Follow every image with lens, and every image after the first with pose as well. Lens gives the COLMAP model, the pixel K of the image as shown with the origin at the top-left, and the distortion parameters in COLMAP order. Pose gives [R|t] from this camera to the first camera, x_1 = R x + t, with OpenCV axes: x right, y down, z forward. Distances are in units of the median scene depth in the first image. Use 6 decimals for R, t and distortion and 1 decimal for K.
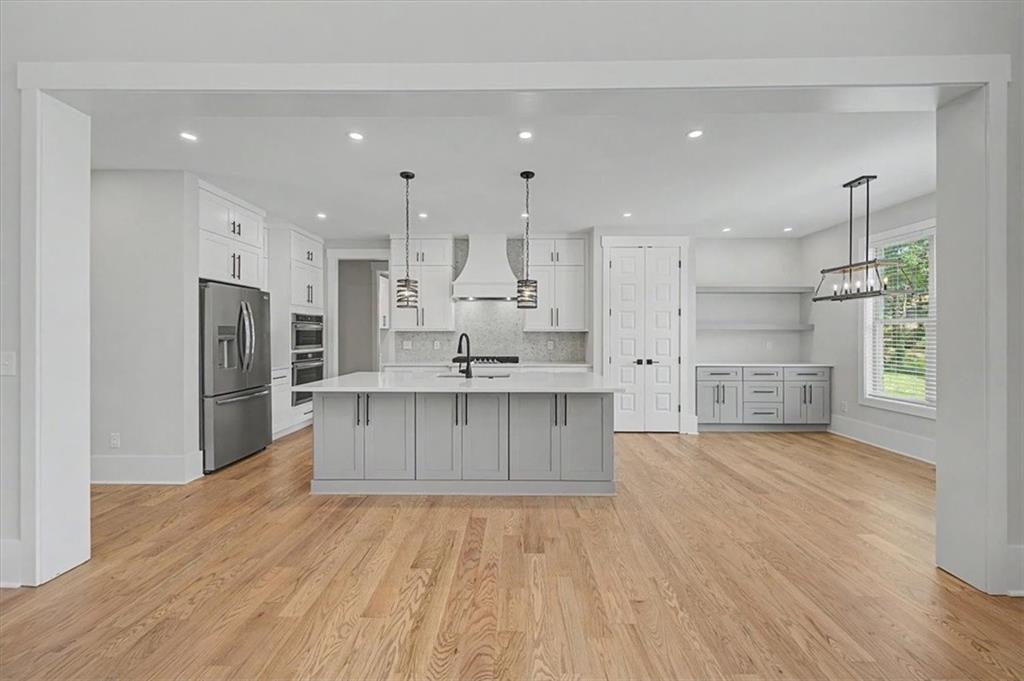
lens RADIAL K [[402.4, 0, 515.5], [0, 402.4, 335.9], [0, 0, 1]] dist [0.006798, -0.000156]
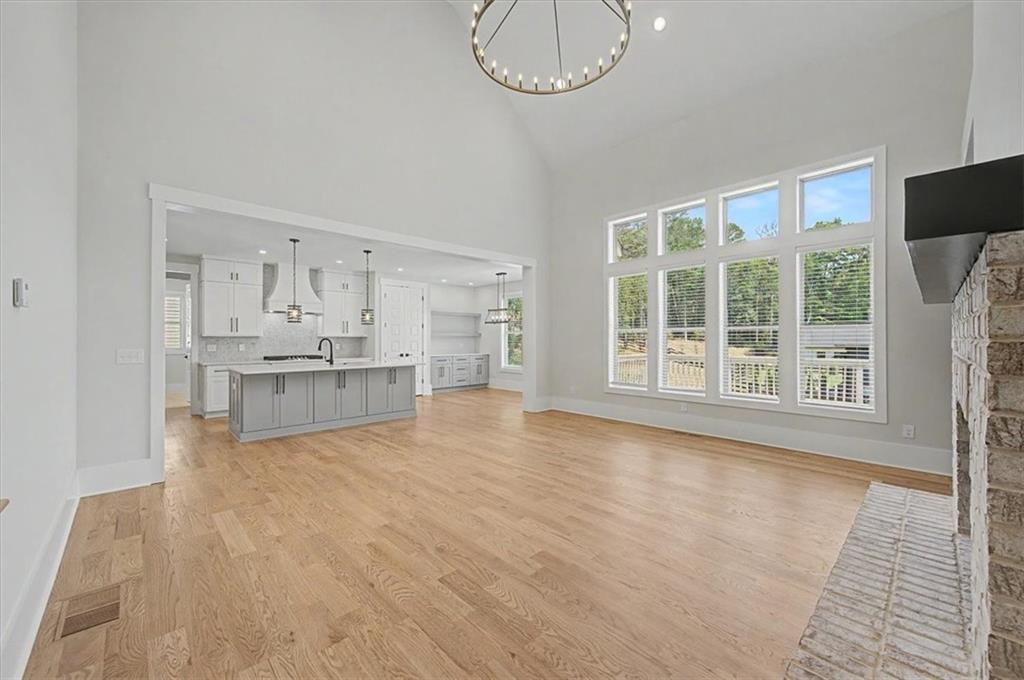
lens RADIAL K [[398.7, 0, 511.0], [0, 398.7, 339.0], [0, 0, 1]] dist [0.002341, -0.000130]
pose [[0.724183, -0.002680, 0.689602, -0.508994], [0.004086, 0.999992, -0.000405, 0.000022], [-0.689595, 0.003111, 0.724188, -0.517568]]
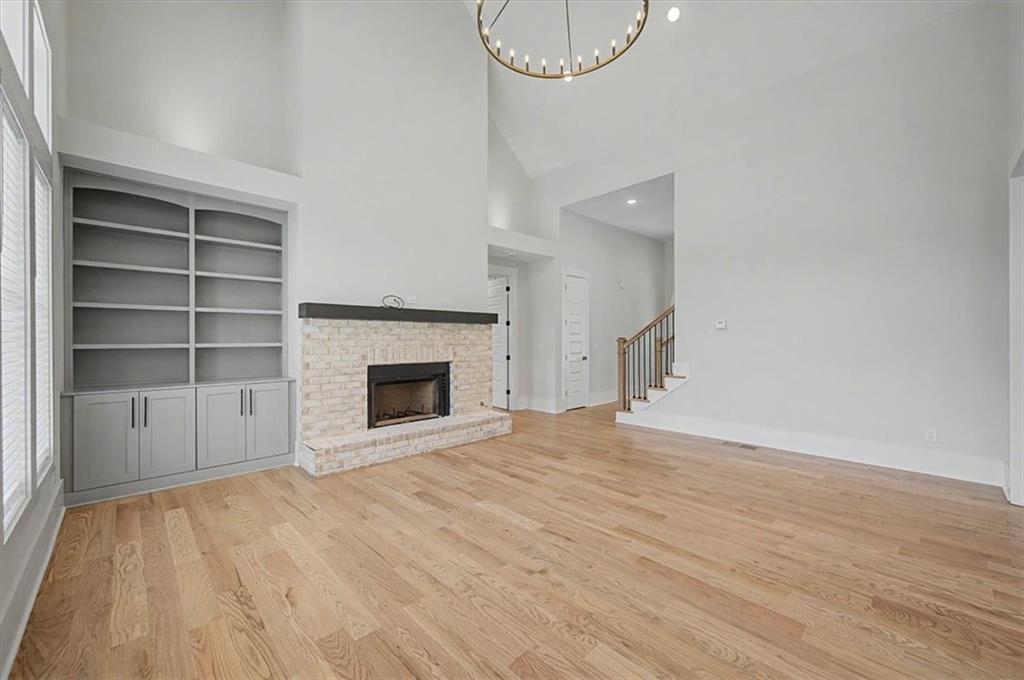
lens RADIAL K [[402.4, 0, 515.5], [0, 402.4, 335.4], [0, 0, 1]] dist [0.006798, -0.000156]
pose [[-0.710408, -0.004782, -0.703774, 0.481286], [-0.000888, 0.999982, -0.005898, -0.002074], [0.703790, -0.003565, -0.710399, 0.306749]]
